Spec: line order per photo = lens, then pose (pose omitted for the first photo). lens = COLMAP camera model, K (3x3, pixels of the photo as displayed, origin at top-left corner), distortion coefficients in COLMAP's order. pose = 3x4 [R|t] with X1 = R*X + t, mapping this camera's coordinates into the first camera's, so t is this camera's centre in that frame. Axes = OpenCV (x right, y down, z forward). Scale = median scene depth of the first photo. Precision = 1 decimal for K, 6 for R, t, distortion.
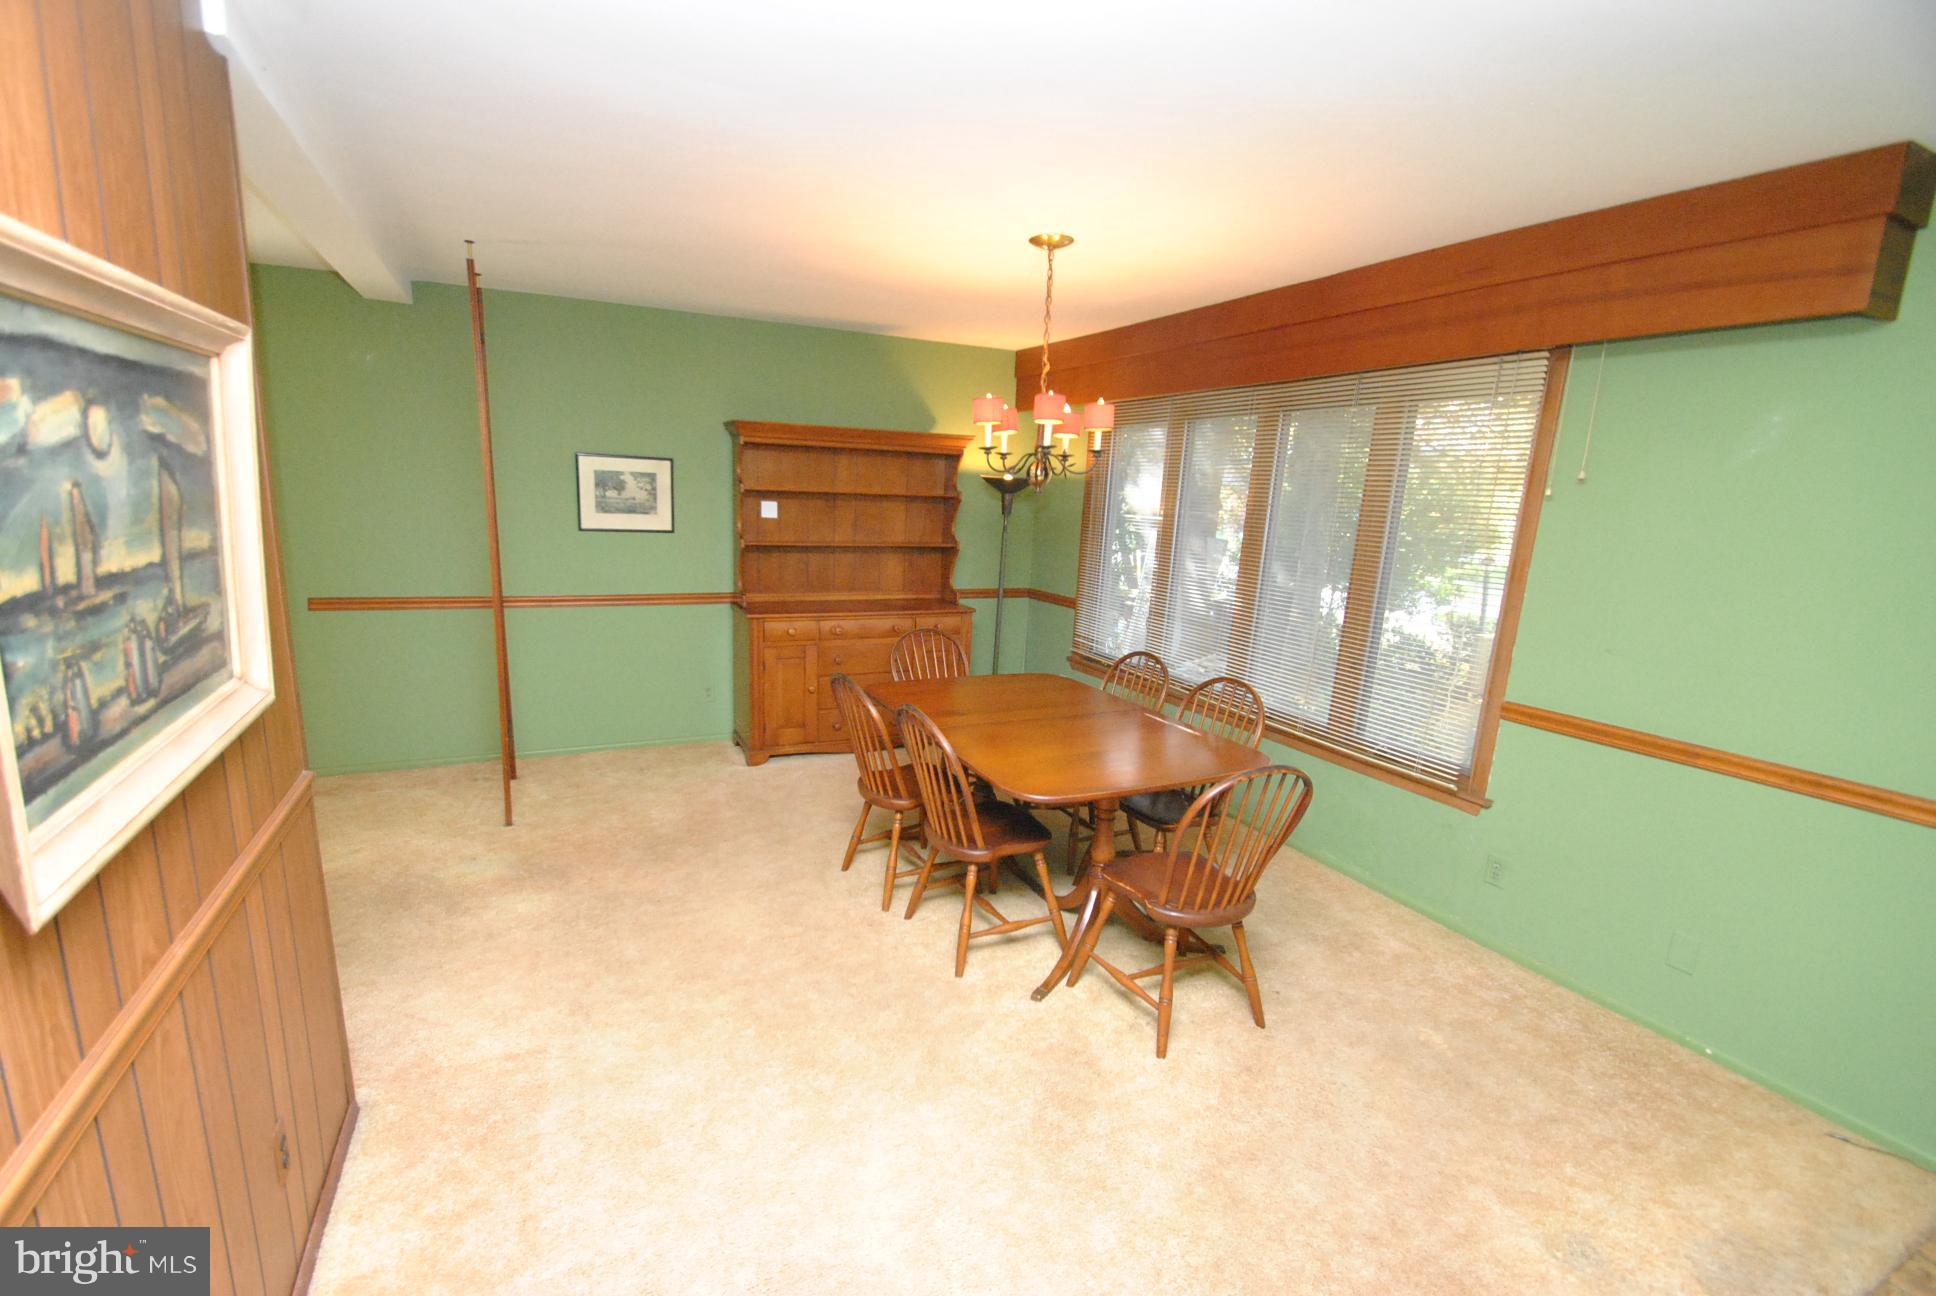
lens RADIAL K [[851.7, 0, 916.1], [0, 851.7, 667.7], [0, 0, 1]] dist [0.005538, -0.007849]
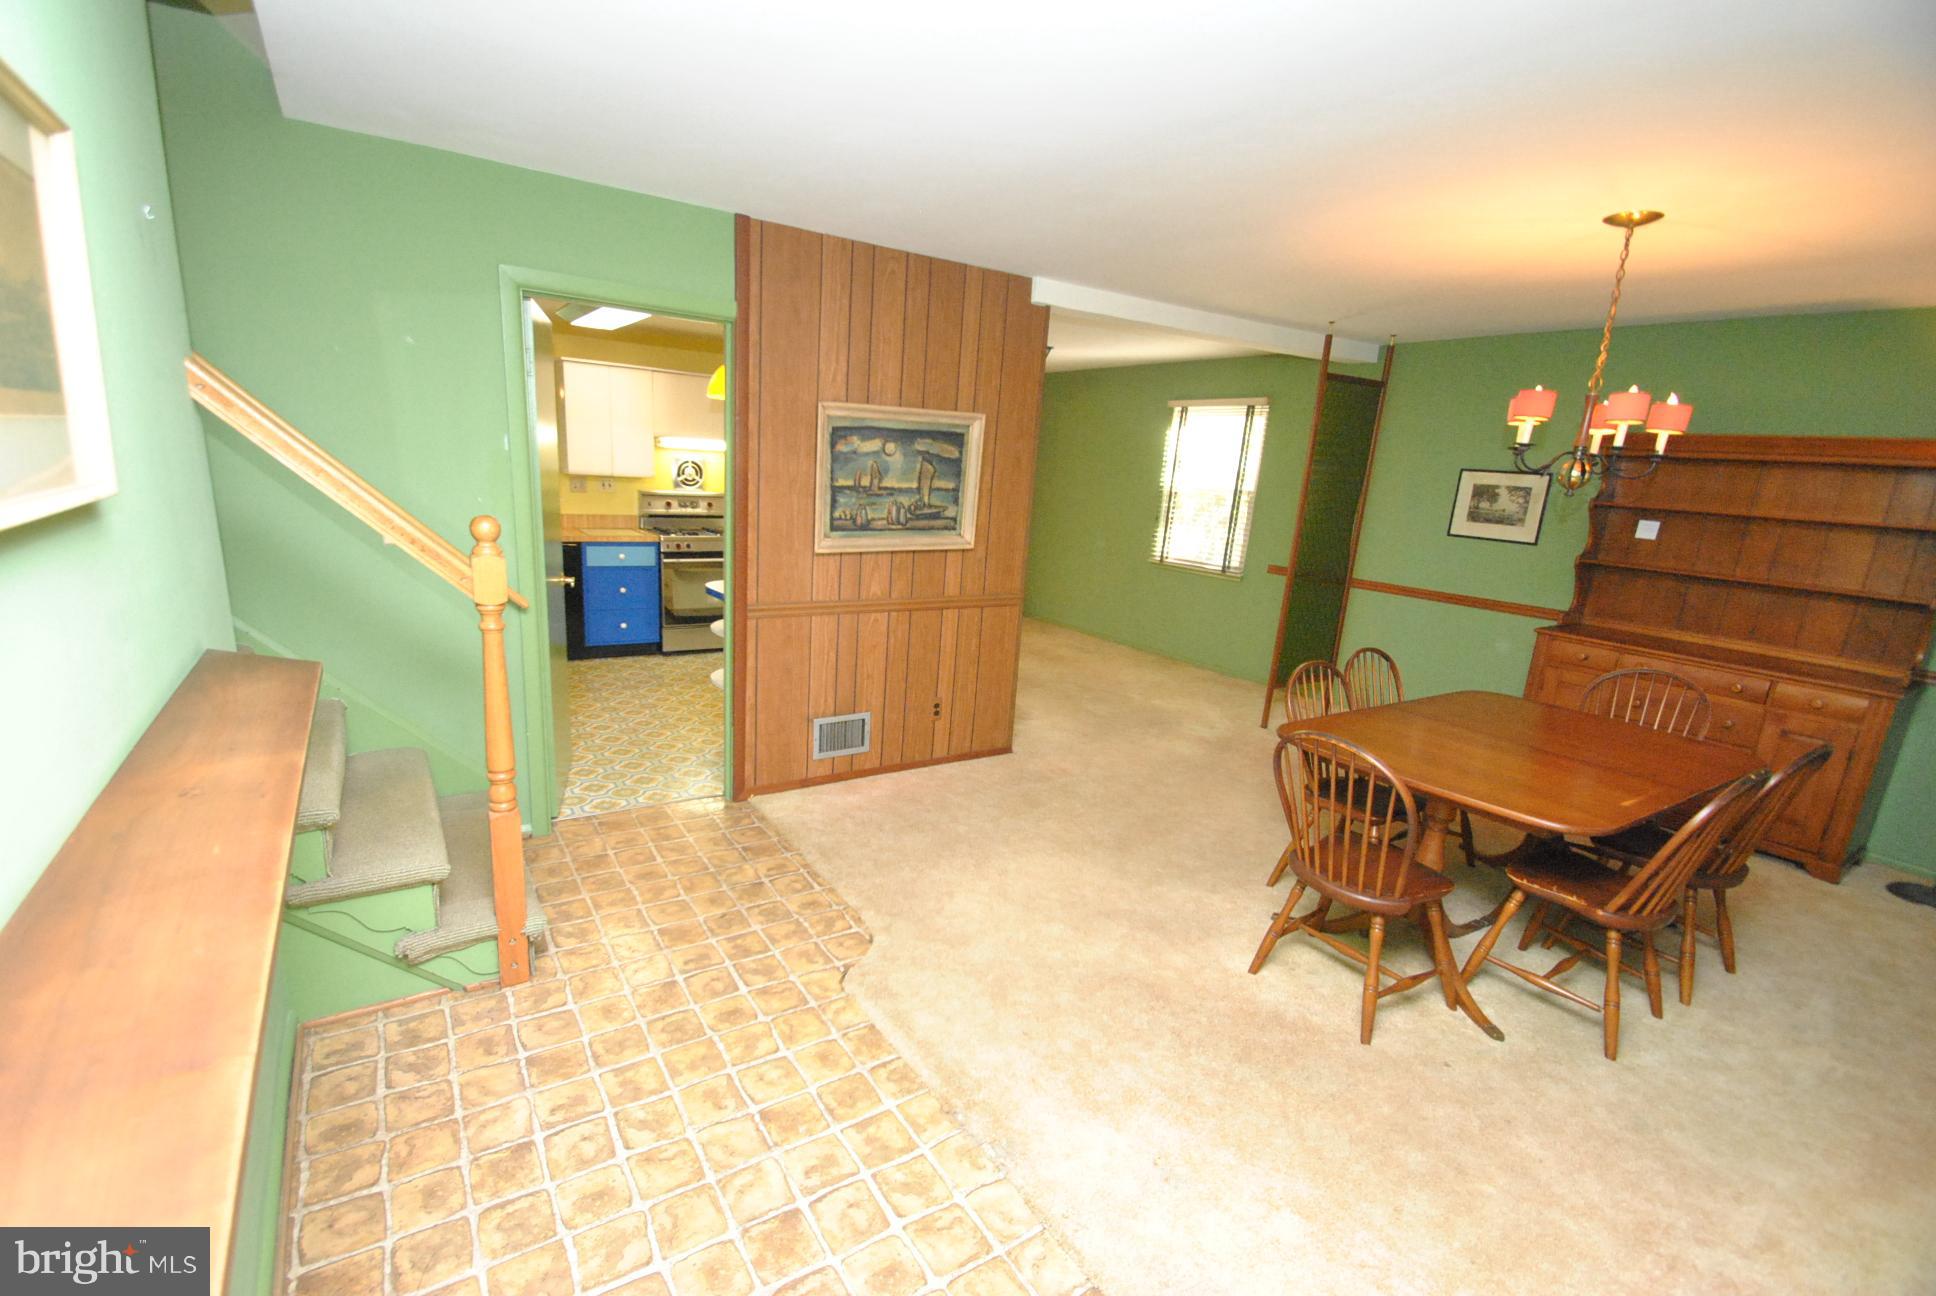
lens RADIAL K [[851.7, 0, 926.2], [0, 851.7, 680.2], [0, 0, 1]] dist [0.005538, -0.007849]
pose [[0.131271, 0.225861, -0.965275, 0.667857], [-0.254100, 0.948837, 0.187459, -0.011379], [0.958228, 0.220669, 0.181946, 0.153708]]
